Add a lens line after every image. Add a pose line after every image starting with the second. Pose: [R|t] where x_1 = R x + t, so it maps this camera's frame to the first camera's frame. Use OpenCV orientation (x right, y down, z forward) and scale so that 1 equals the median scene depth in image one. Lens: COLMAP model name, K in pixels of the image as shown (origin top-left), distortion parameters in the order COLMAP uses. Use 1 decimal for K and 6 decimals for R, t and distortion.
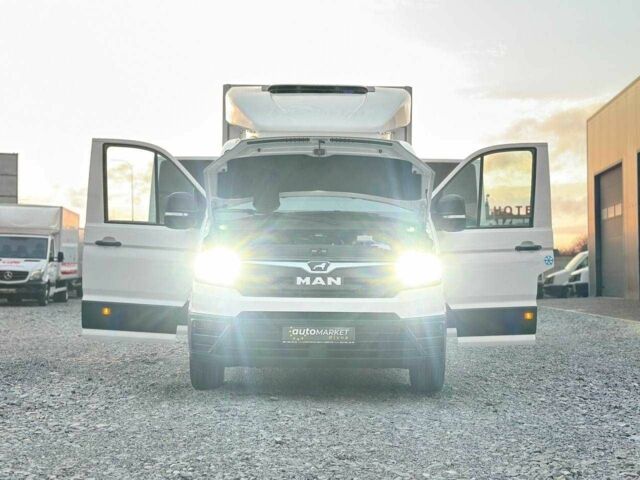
lens RADIAL K [[890.8, 0, 320.0], [0, 890.8, 240.0], [0, 0, 1]] dist [0.110609, 0.016386]
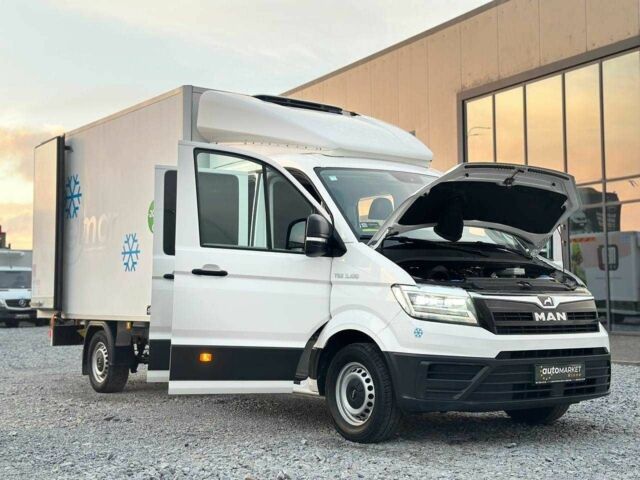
lens RADIAL K [[890.8, 0, 320.0], [0, 890.8, 240.0], [0, 0, 1]] dist [0.110609, 0.016386]
pose [[0.809442, 0.031288, 0.586365, -0.724793], [-0.015876, 0.999380, -0.031411, -0.001881], [-0.586985, 0.016117, 0.809438, 0.341023]]
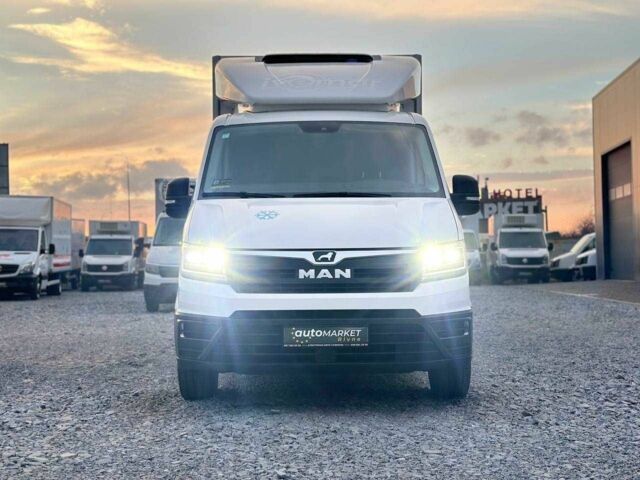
lens RADIAL K [[890.8, 0, 320.0], [0, 890.8, 240.0], [0, 0, 1]] dist [0.110609, 0.016386]
pose [[0.999835, -0.018123, 0.001523, -0.006302], [0.018099, 0.999728, 0.014722, 0.000636], [-0.001790, -0.014692, 0.999890, 0.132513]]
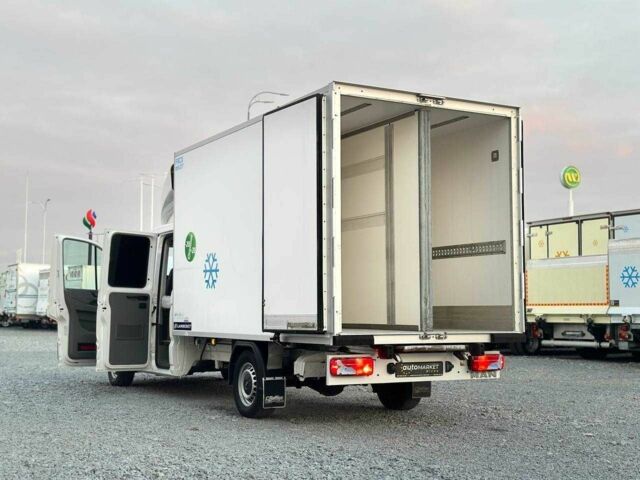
lens RADIAL K [[890.8, 0, 320.0], [0, 890.8, 240.0], [0, 0, 1]] dist [0.110609, 0.016386]
pose [[-0.878719, -0.045311, -0.475184, 0.664813], [0.014664, 0.992452, -0.121752, 0.133698], [0.477114, -0.113954, -0.871422, 3.615236]]
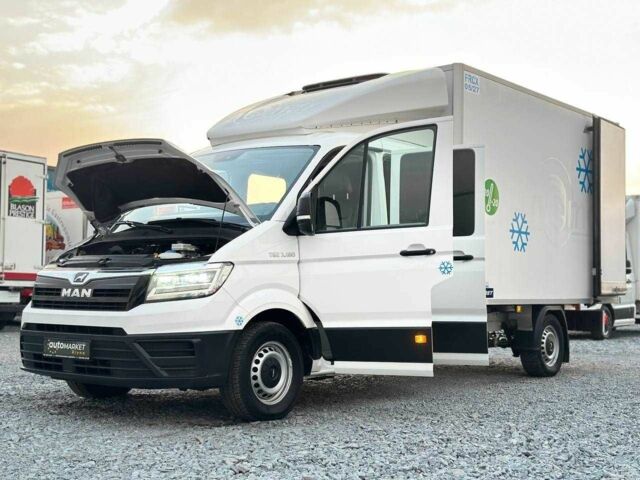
lens RADIAL K [[890.8, 0, 320.0], [0, 890.8, 240.0], [0, 0, 1]] dist [0.110609, 0.016386]
pose [[0.771133, -0.032032, -0.635868, 0.770564], [0.022515, 0.999481, -0.023045, 0.016347], [0.636276, 0.003455, 0.771454, 0.394387]]
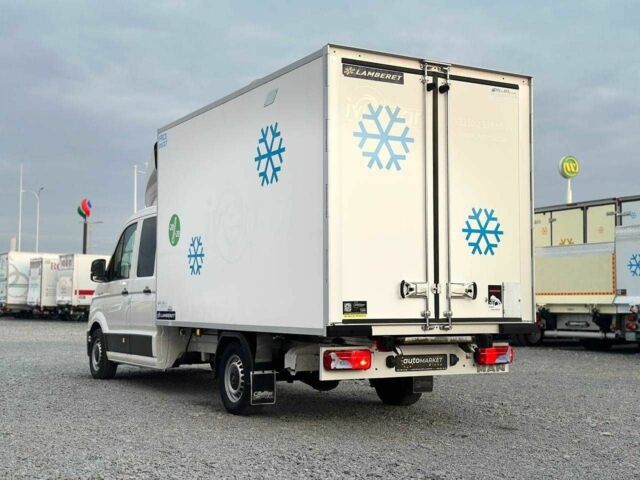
lens RADIAL K [[890.8, 0, 320.0], [0, 890.8, 240.0], [0, 0, 1]] dist [0.110609, 0.016386]
pose [[-0.877167, -0.041468, -0.478391, 0.595176], [0.013644, 0.993710, -0.111153, 0.132260], [0.479991, -0.104027, -0.871084, 3.501288]]
